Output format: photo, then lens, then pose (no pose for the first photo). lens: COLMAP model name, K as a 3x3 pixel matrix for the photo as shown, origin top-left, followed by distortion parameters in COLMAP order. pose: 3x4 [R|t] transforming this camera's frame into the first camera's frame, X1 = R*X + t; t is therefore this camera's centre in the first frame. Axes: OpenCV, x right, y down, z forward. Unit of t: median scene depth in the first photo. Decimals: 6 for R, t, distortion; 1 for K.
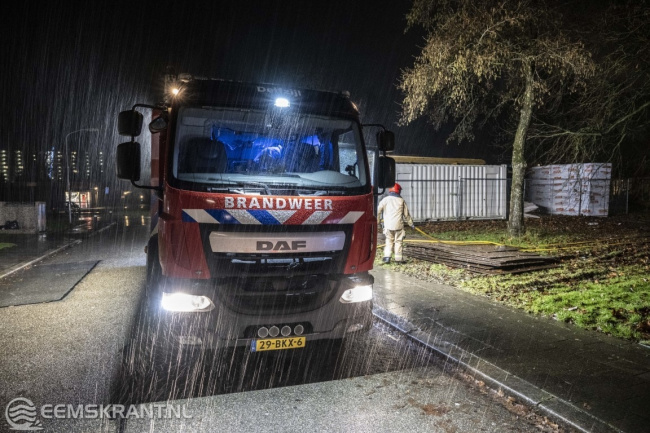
lens RADIAL K [[438.0, 0, 325.0], [0, 438.0, 216.5], [0, 0, 1]] dist [0.002784, 0.001001]
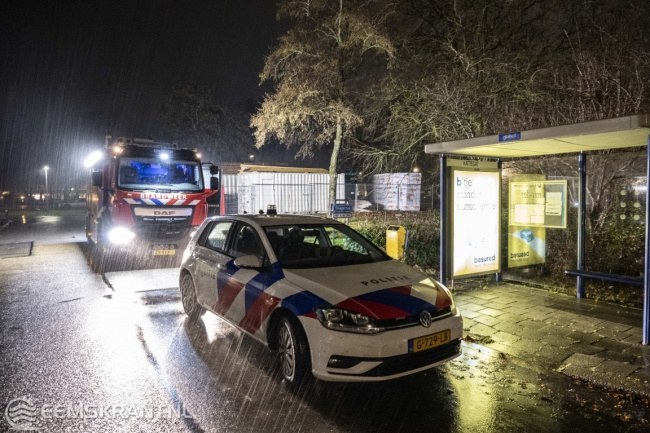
lens RADIAL K [[438.0, 0, 325.0], [0, 438.0, 216.5], [0, 0, 1]] dist [0.002784, 0.001001]
pose [[0.976691, -0.007008, 0.214536, 0.236693], [0.007563, 0.999970, -0.001765, 0.087357], [-0.214518, 0.003347, 0.976714, -1.500018]]
